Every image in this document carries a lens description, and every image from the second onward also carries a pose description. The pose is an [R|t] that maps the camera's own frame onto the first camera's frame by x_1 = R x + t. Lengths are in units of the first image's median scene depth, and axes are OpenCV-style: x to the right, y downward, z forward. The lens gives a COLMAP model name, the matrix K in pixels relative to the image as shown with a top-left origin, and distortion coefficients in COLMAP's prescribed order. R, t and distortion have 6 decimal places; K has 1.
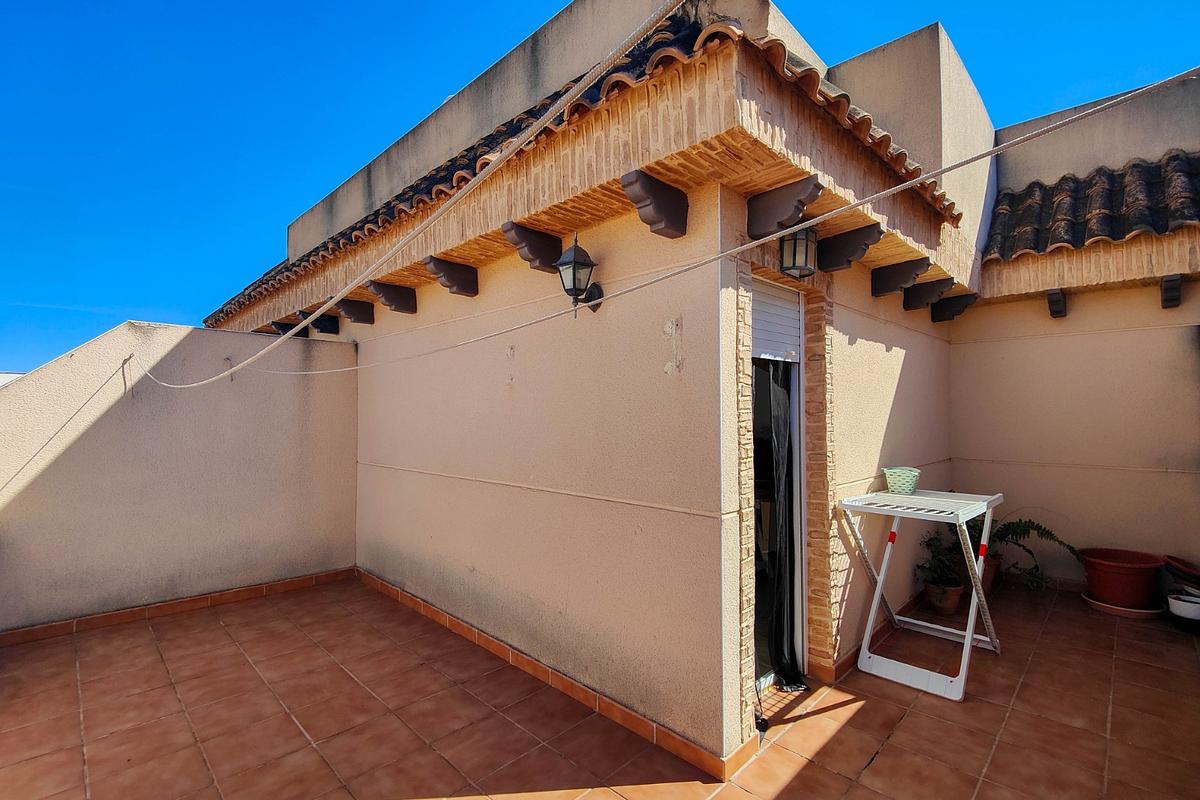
lens RADIAL K [[525.9, 0, 597.9], [0, 525.9, 408.8], [0, 0, 1]] dist [0.013352, -0.008836]
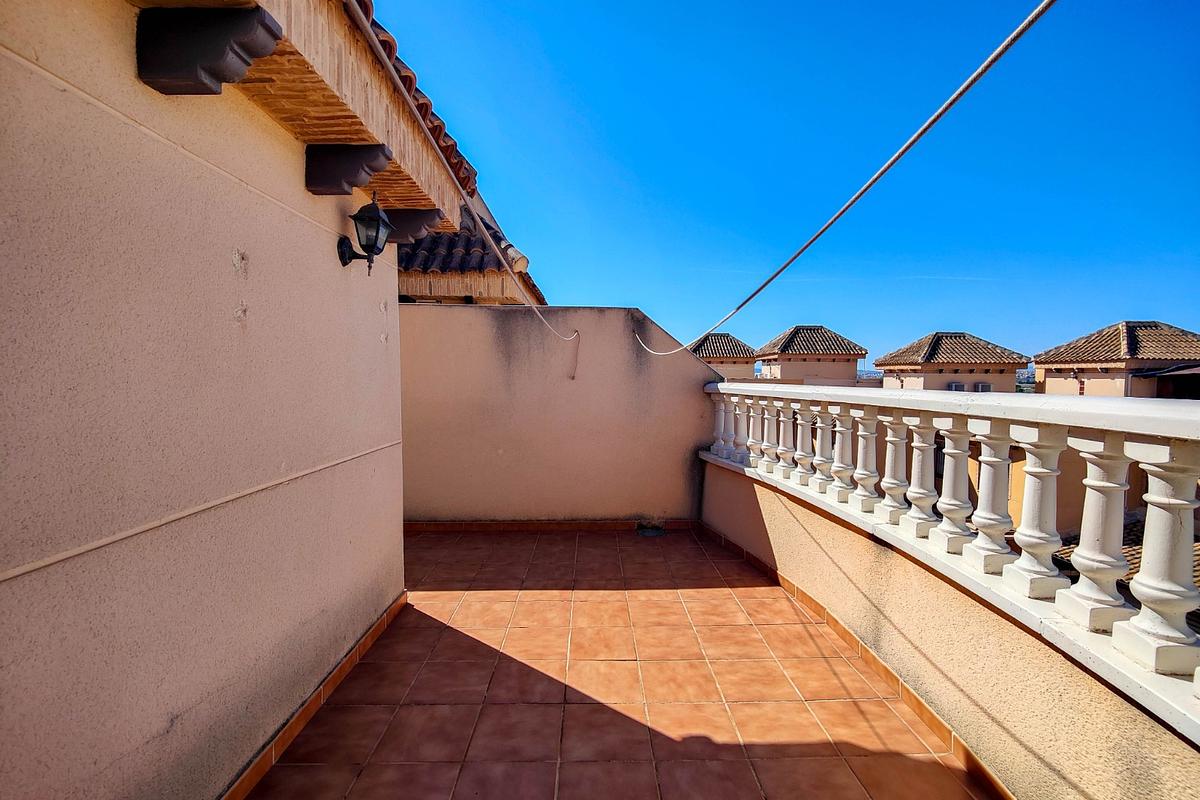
lens RADIAL K [[525.9, 0, 596.4], [0, 525.9, 401.9], [0, 0, 1]] dist [0.013352, -0.008836]
pose [[-0.707545, -0.033794, 0.705860, -1.047776], [-0.016249, 0.999370, 0.031559, 0.022987], [-0.706482, 0.010860, -0.707648, 1.398208]]
